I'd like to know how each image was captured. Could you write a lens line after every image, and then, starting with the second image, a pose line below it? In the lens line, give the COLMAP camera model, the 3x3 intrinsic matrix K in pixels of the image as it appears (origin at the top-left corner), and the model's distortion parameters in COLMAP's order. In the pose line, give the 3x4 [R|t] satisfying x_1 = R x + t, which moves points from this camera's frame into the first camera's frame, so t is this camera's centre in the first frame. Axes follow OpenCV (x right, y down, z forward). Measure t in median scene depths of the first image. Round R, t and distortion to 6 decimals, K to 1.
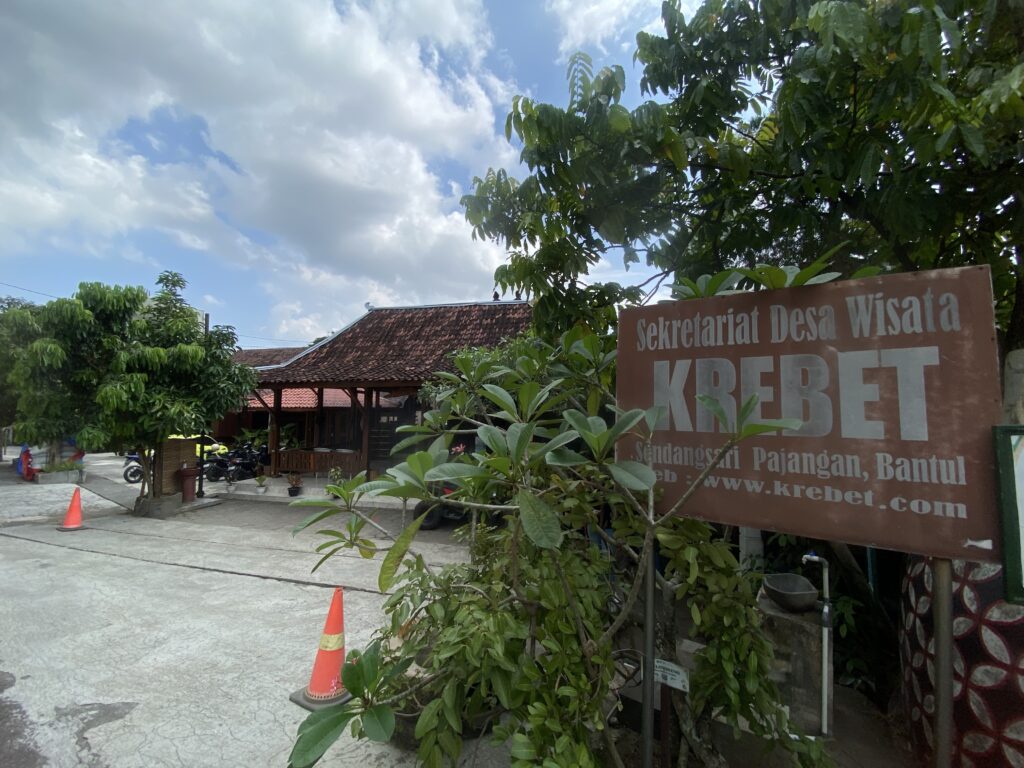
lens RADIAL K [[412.0, 0, 512.0], [0, 412.0, 384.0], [0, 0, 1]] dist [0.000606, 0.000044]
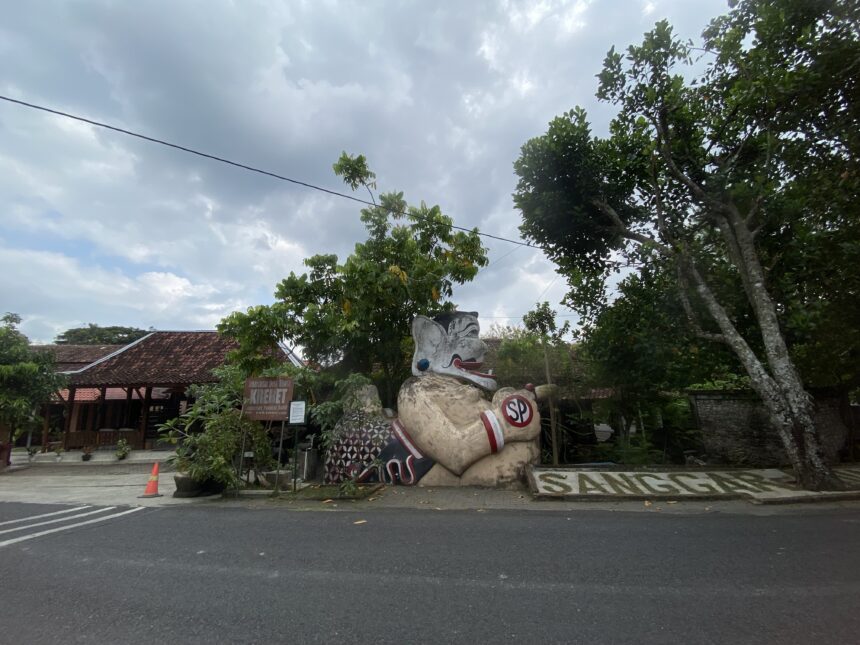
lens RADIAL K [[341.8, 0, 430.0], [0, 341.8, 322.5], [0, 0, 1]] dist [-0.028235, -0.000057]
pose [[0.917340, 0.053767, 0.394458, 0.110163], [0.005453, 0.989048, -0.147494, -0.039326], [-0.398068, 0.137453, 0.907000, -0.604276]]
